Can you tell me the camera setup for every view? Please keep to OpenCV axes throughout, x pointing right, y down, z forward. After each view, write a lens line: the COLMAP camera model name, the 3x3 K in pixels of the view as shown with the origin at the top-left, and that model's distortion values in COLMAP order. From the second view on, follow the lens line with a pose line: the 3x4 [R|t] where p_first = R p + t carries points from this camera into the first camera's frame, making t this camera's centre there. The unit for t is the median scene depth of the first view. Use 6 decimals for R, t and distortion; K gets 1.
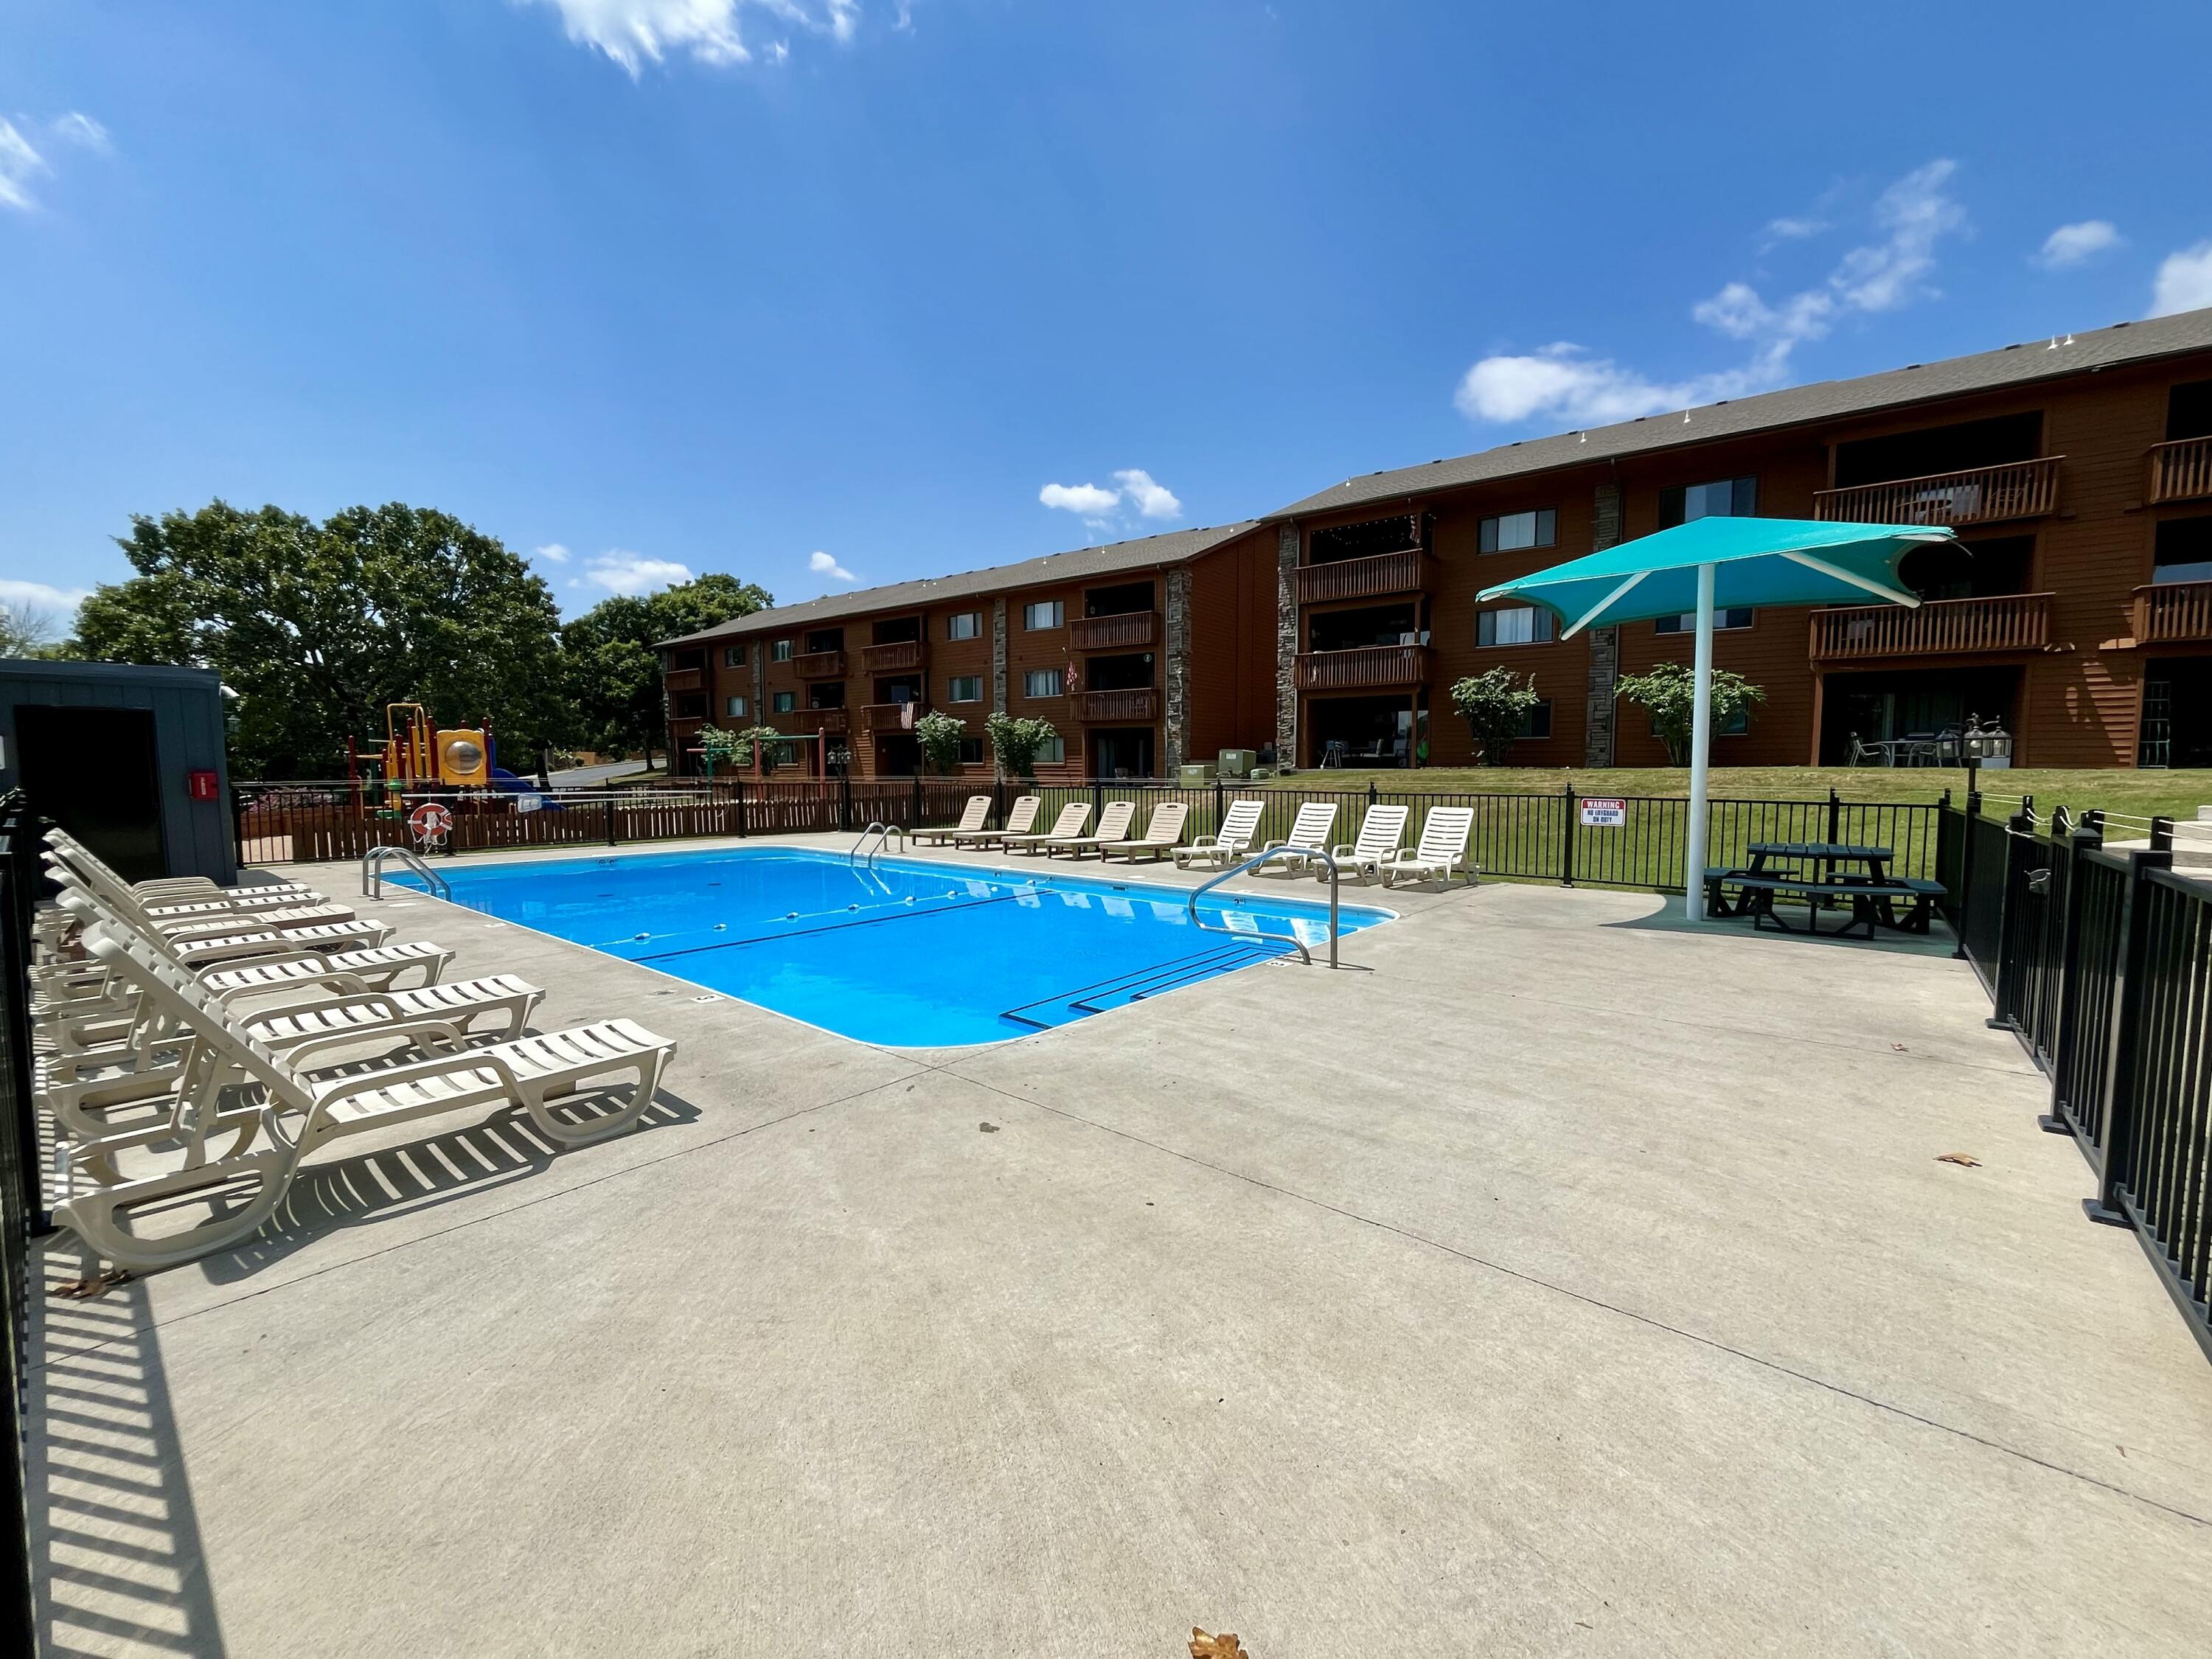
lens RADIAL K [[903.8, 0, 1106.0], [0, 903.8, 829.5], [0, 0, 1]] dist [0.002420, -0.000491]
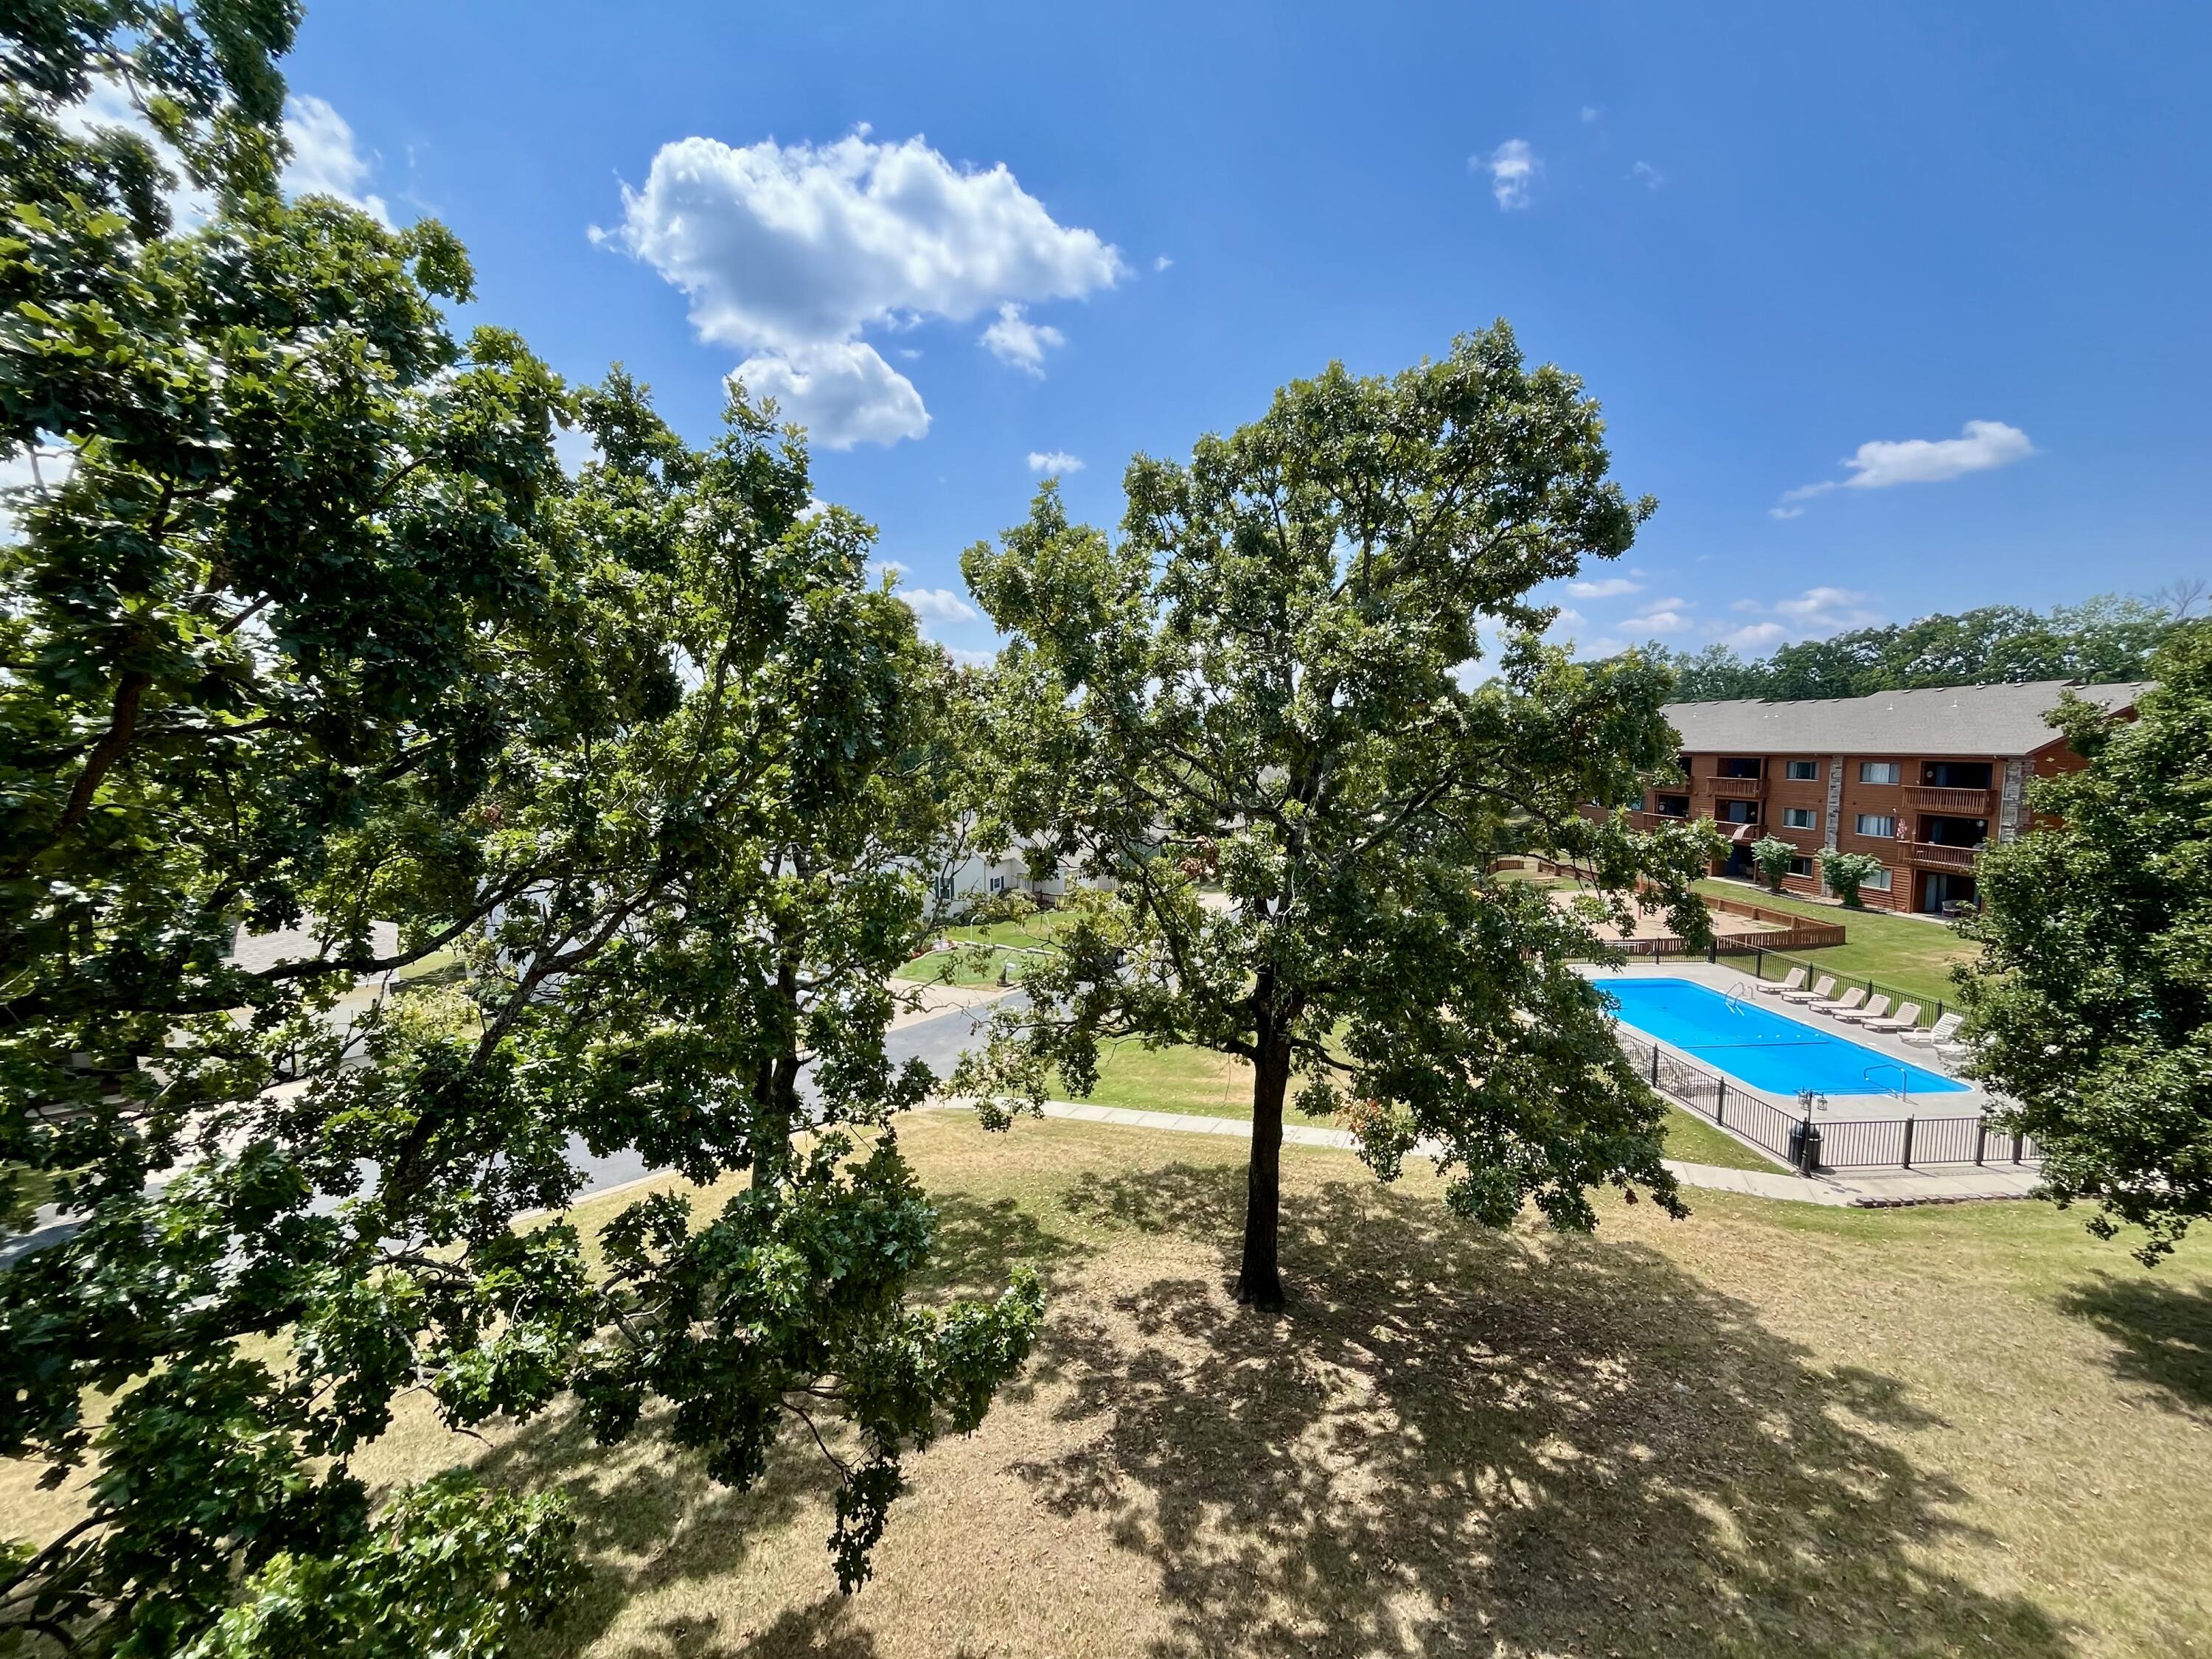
lens RADIAL K [[896.4, 0, 1106.0], [0, 896.4, 829.5], [0, 0, 1]] dist [0.000534, 0.000164]
pose [[0.688563, 0.068435, -0.721940, 0.125349], [-0.047030, 0.997656, 0.049714, -0.216097], [0.723649, -0.000279, 0.690168, -0.850456]]
